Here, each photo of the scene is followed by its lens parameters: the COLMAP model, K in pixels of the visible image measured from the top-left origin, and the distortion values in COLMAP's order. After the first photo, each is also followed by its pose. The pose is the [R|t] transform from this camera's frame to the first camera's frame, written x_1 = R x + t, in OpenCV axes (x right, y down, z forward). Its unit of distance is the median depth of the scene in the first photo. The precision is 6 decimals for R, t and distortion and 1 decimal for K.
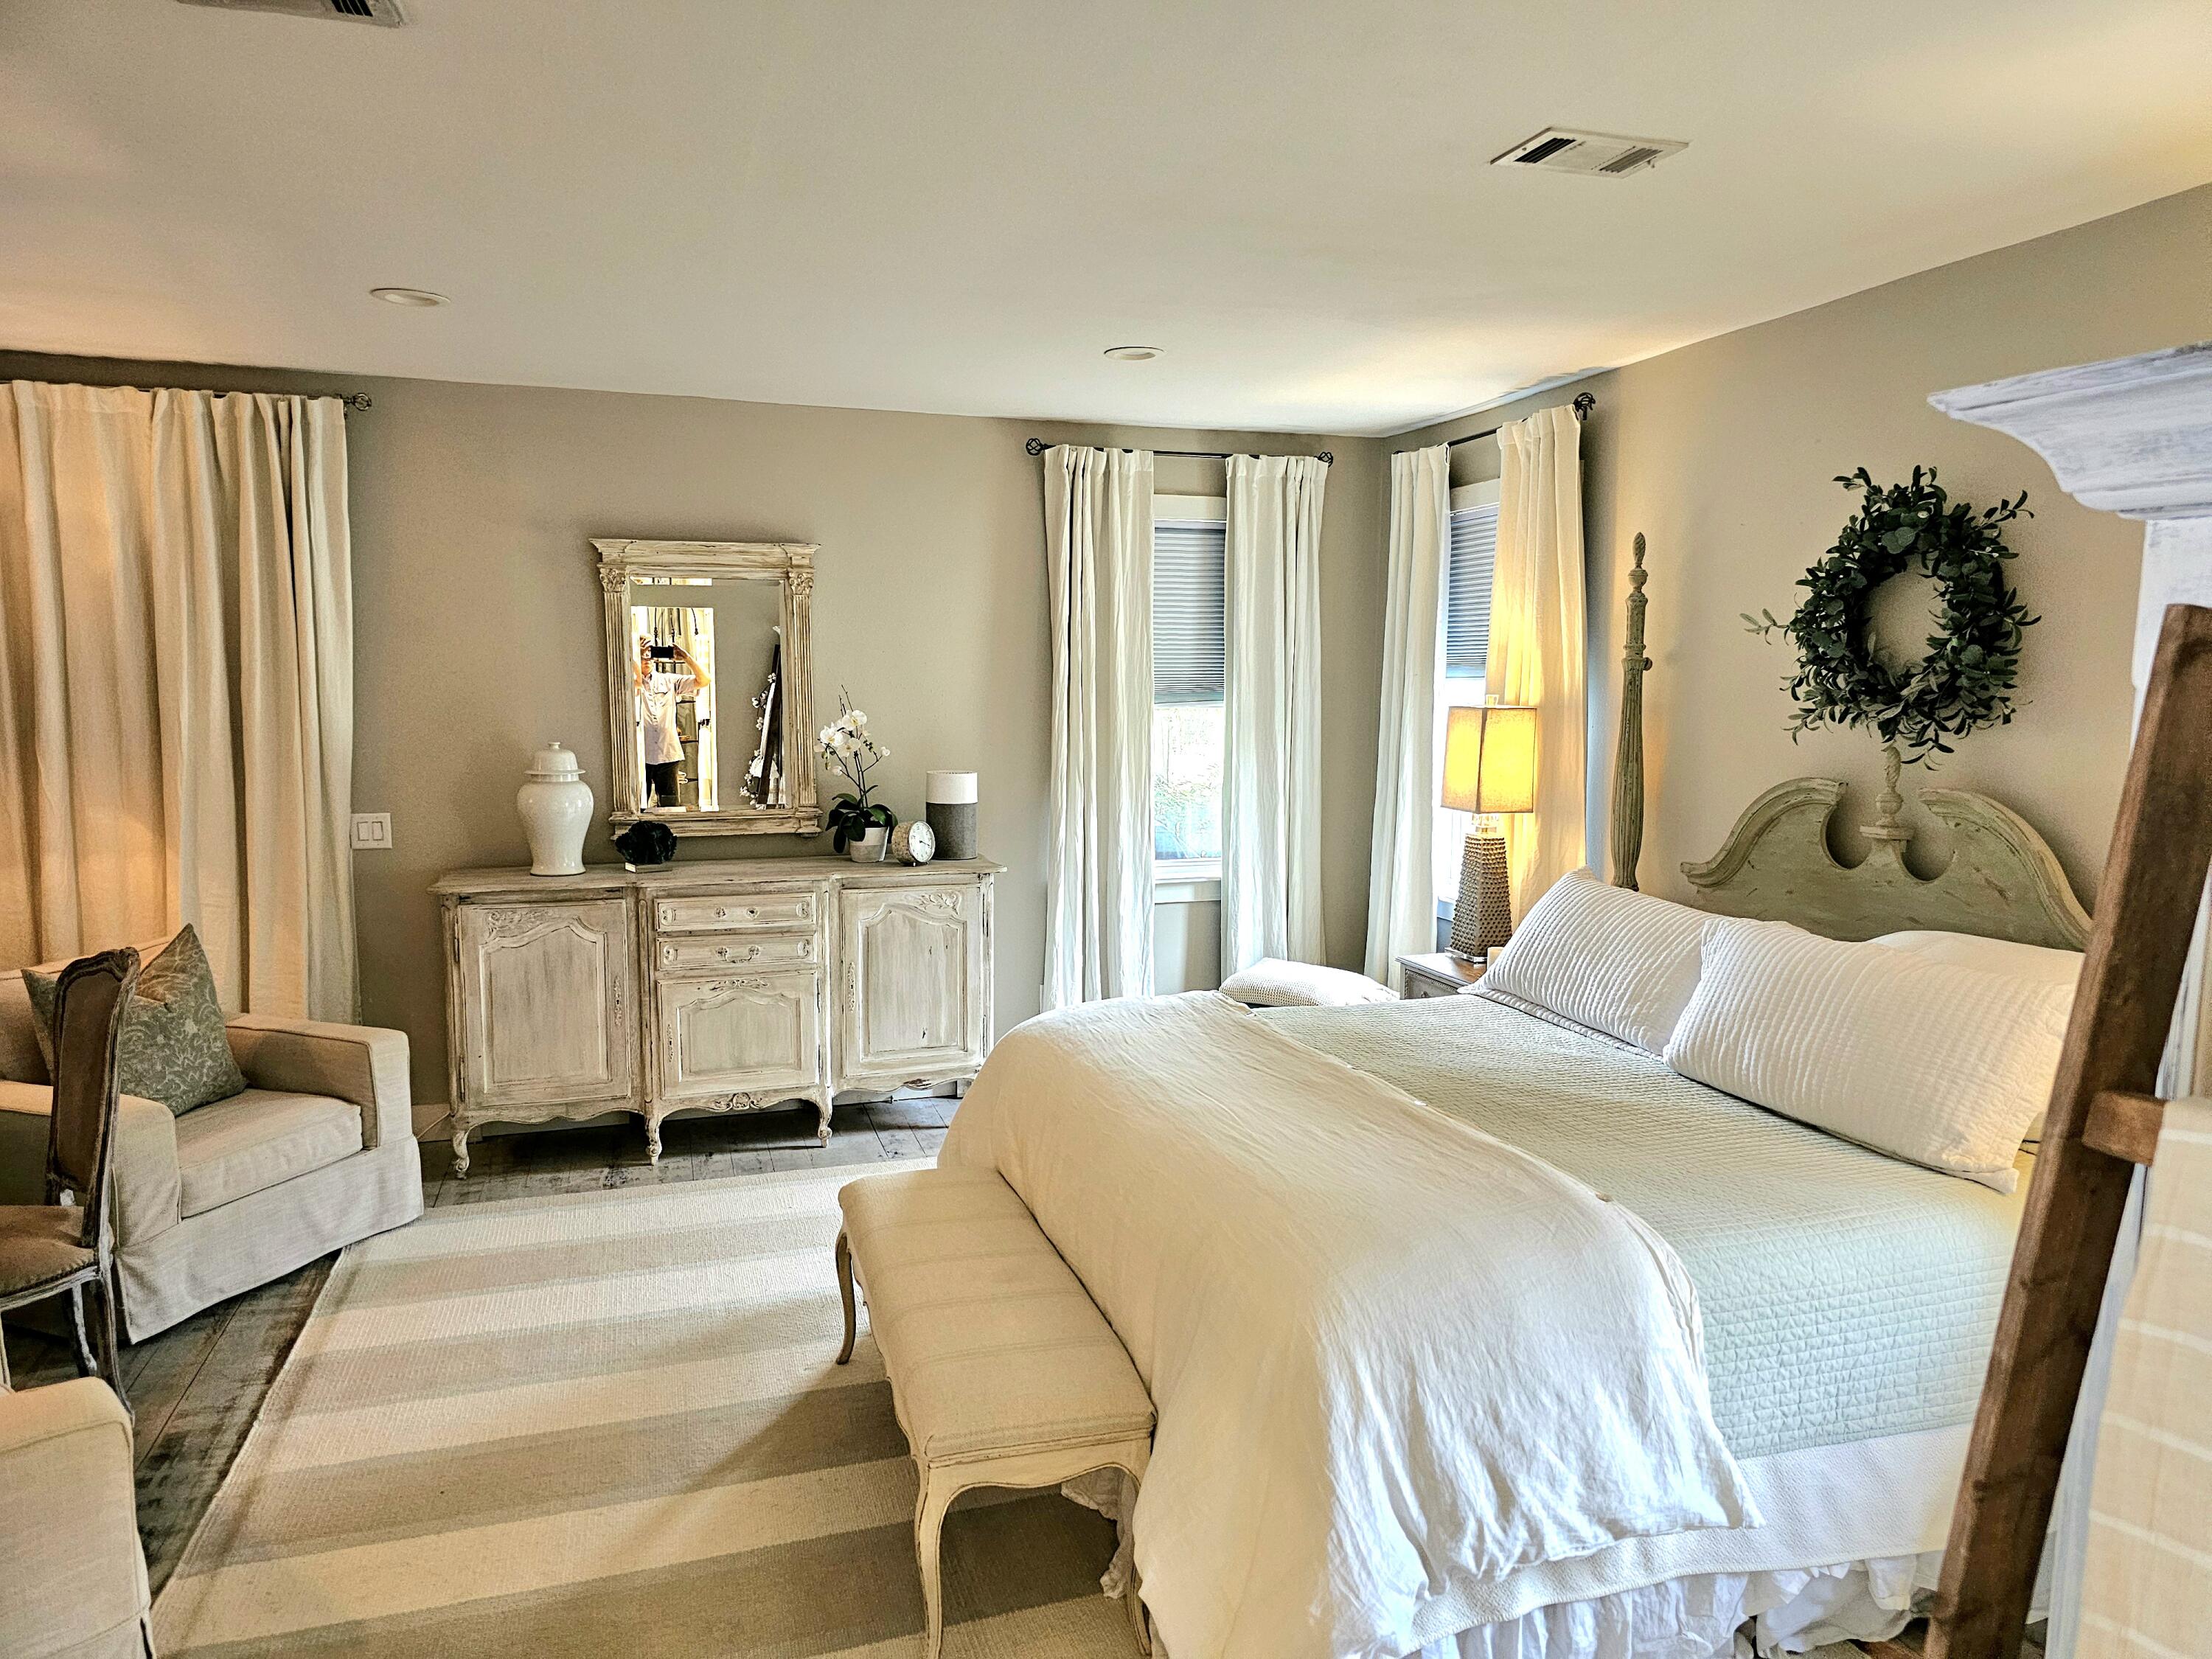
lens RADIAL K [[1488.8, 0, 1103.3], [0, 1488.8, 835.6], [0, 0, 1]] dist [0.020848, -0.008415]
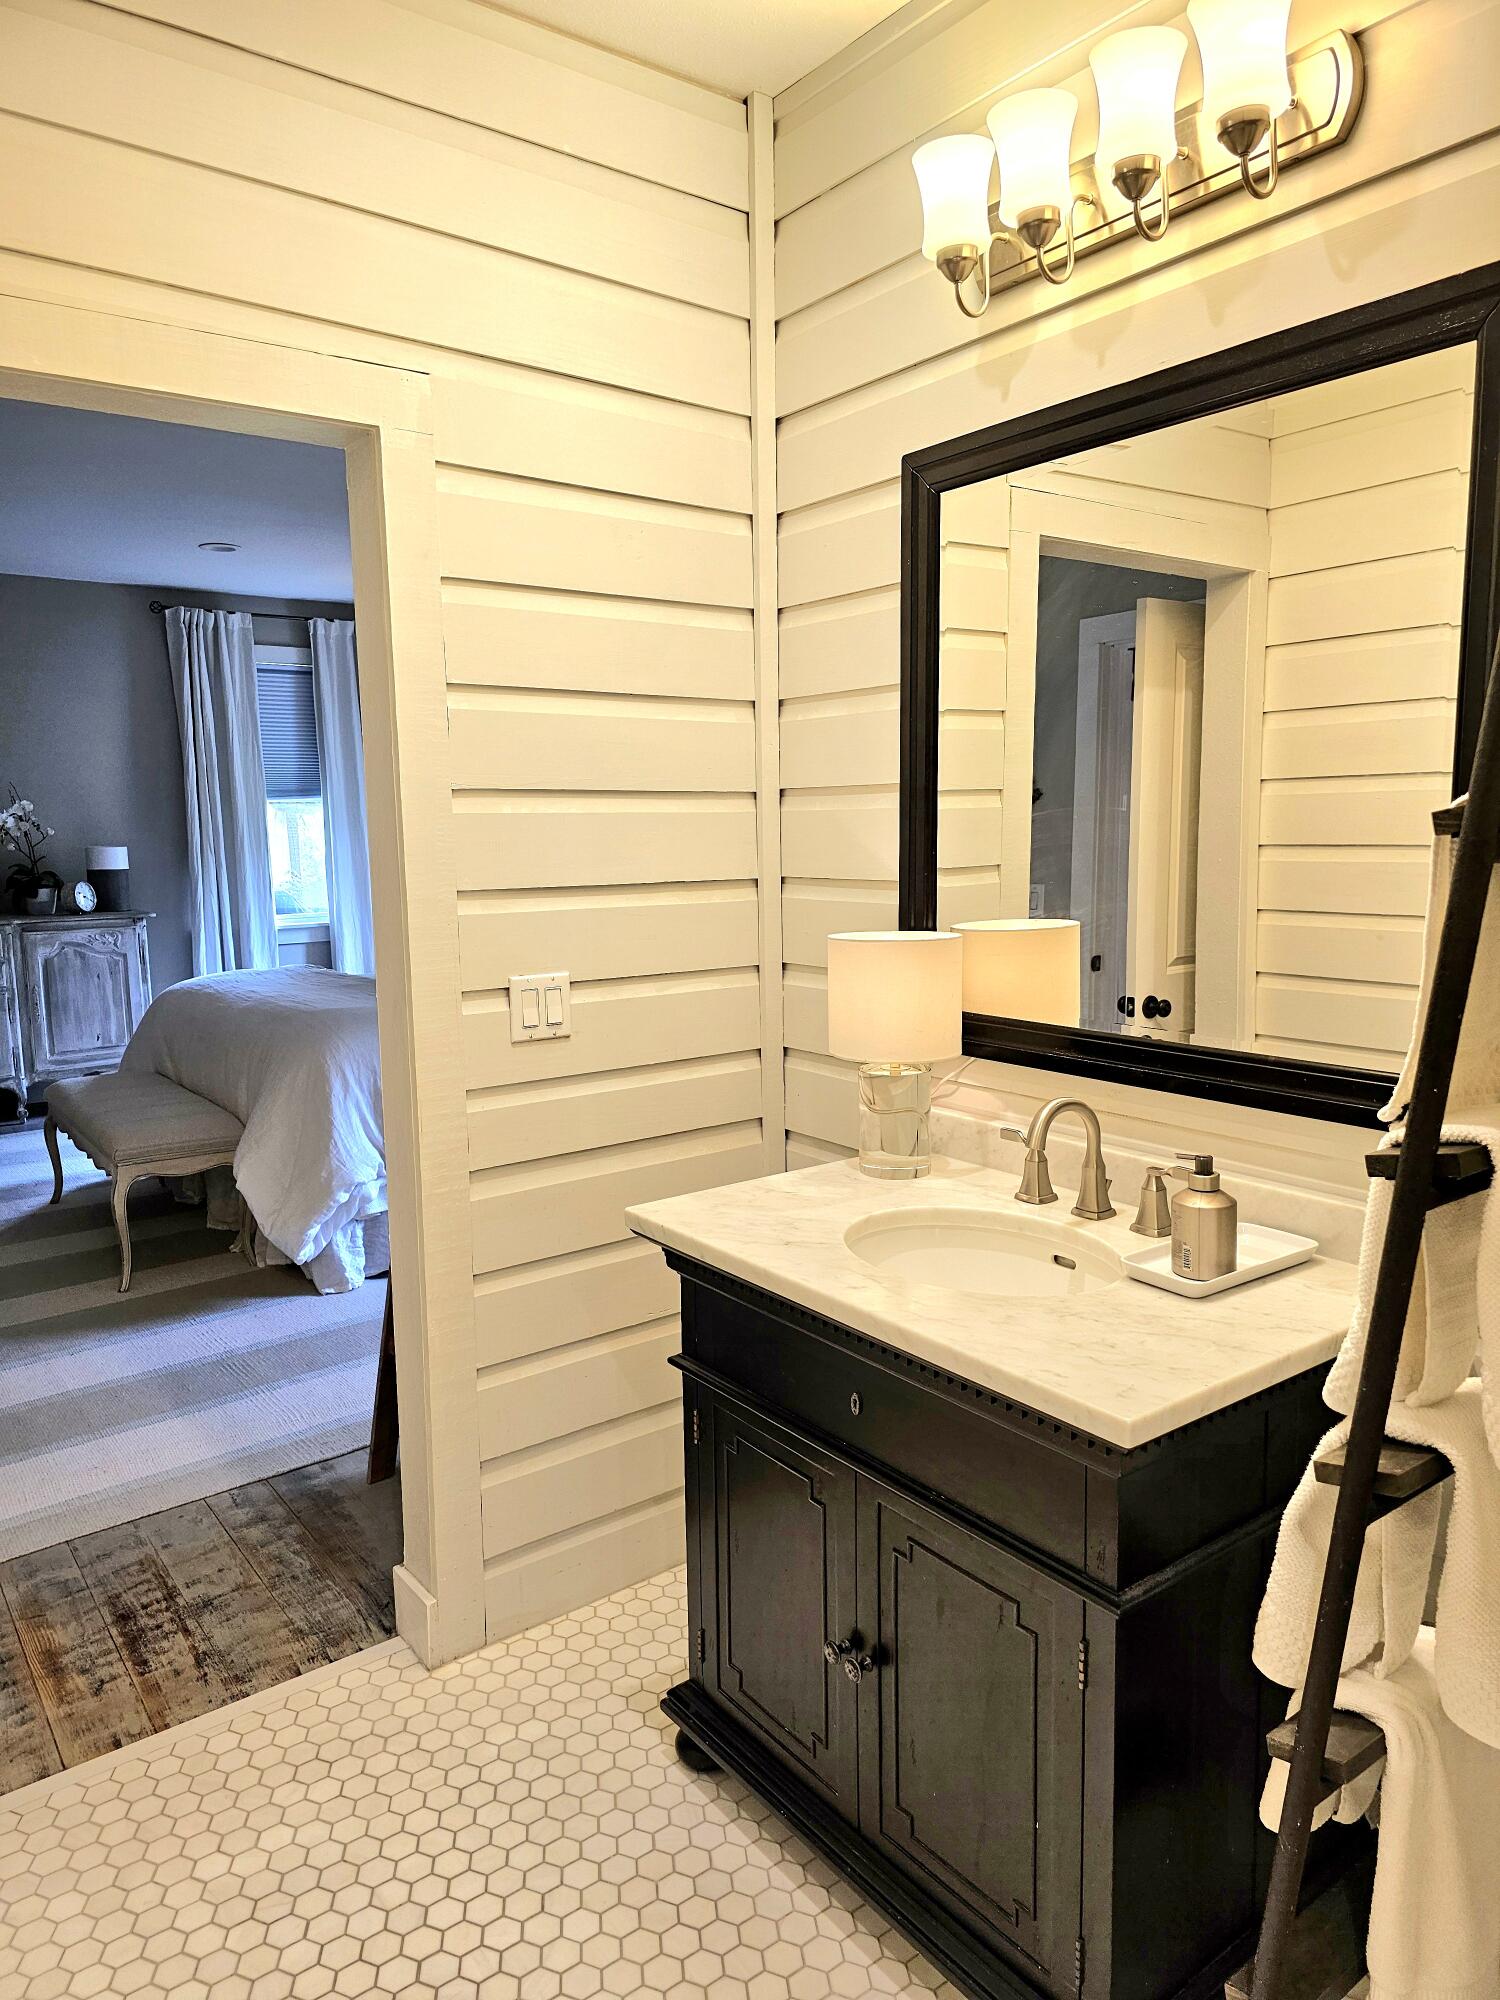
lens RADIAL K [[1346.1, 0, 764.6], [0, 1346.1, 994.5], [0, 0, 1]] dist [0.020848, -0.008415]
pose [[0.939119, -0.067978, 0.336801, 0.038462], [0.061453, 0.997659, 0.030010, 0.094001], [-0.338053, -0.007486, 0.941097, -0.373574]]
